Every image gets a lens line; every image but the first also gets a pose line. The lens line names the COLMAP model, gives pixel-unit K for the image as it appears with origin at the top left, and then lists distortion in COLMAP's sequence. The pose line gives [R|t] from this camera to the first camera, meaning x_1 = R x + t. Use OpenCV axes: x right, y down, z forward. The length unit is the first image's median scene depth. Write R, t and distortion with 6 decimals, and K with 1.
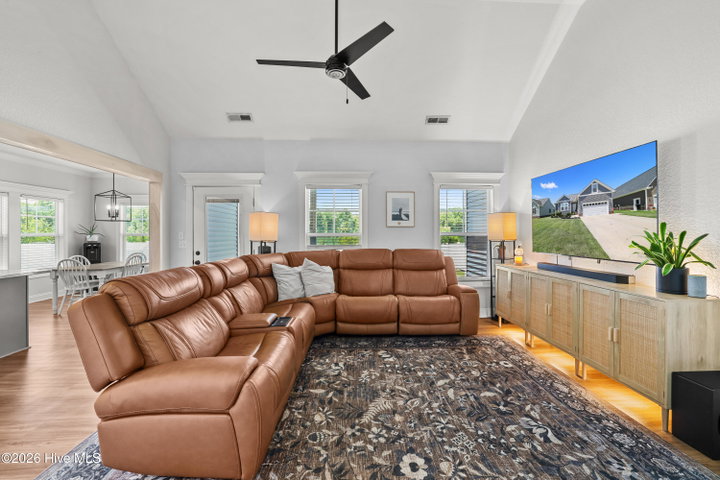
lens RADIAL K [[309.1, 0, 372.0], [0, 309.1, 233.8], [0, 0, 1]] dist [-0.027826, 0.003880]
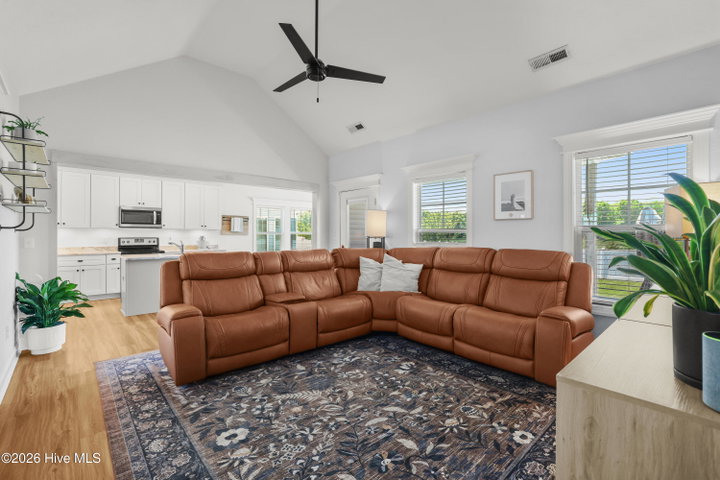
lens RADIAL K [[328.0, 0, 363.4], [0, 328.0, 234.0], [0, 0, 1]] dist [-0.035139, 0.013799]
pose [[0.633939, -0.001797, -0.773381, 0.671232], [0.000168, 0.999998, -0.002186, 0.020259], [0.773383, 0.001255, 0.633937, 0.316578]]
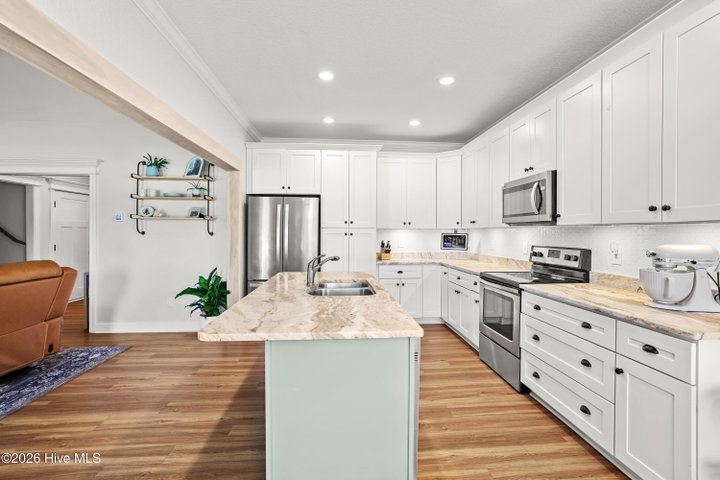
lens RADIAL K [[328.0, 0, 360.0], [0, 328.0, 234.8], [0, 0, 1]] dist [-0.035139, 0.013799]
pose [[-0.999899, -0.002545, -0.013981, -1.259636], [-0.002635, 0.999976, 0.006385, 0.001836], [0.013964, 0.006421, -0.999882, 1.392323]]
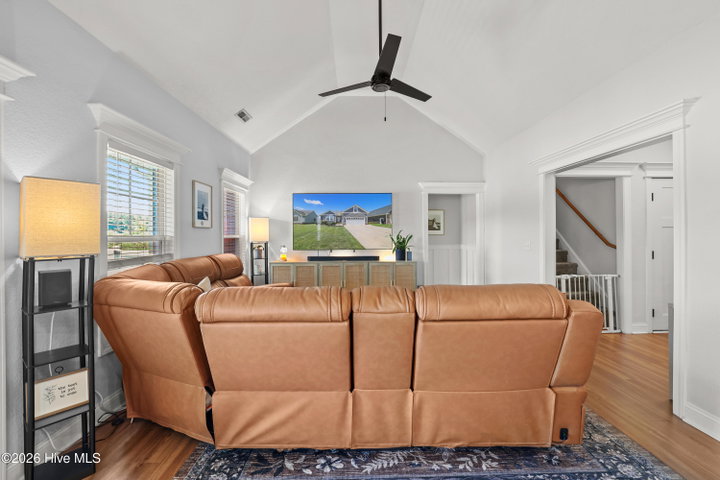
lens RADIAL K [[309.1, 0, 348.4], [0, 309.1, 232.1], [0, 0, 1]] dist [-0.027826, 0.003880]
pose [[0.046457, 0.010563, 0.998864, -0.943121], [0.009516, 0.999894, -0.011016, 0.000223], [-0.998875, 0.010017, 0.046352, 0.850583]]
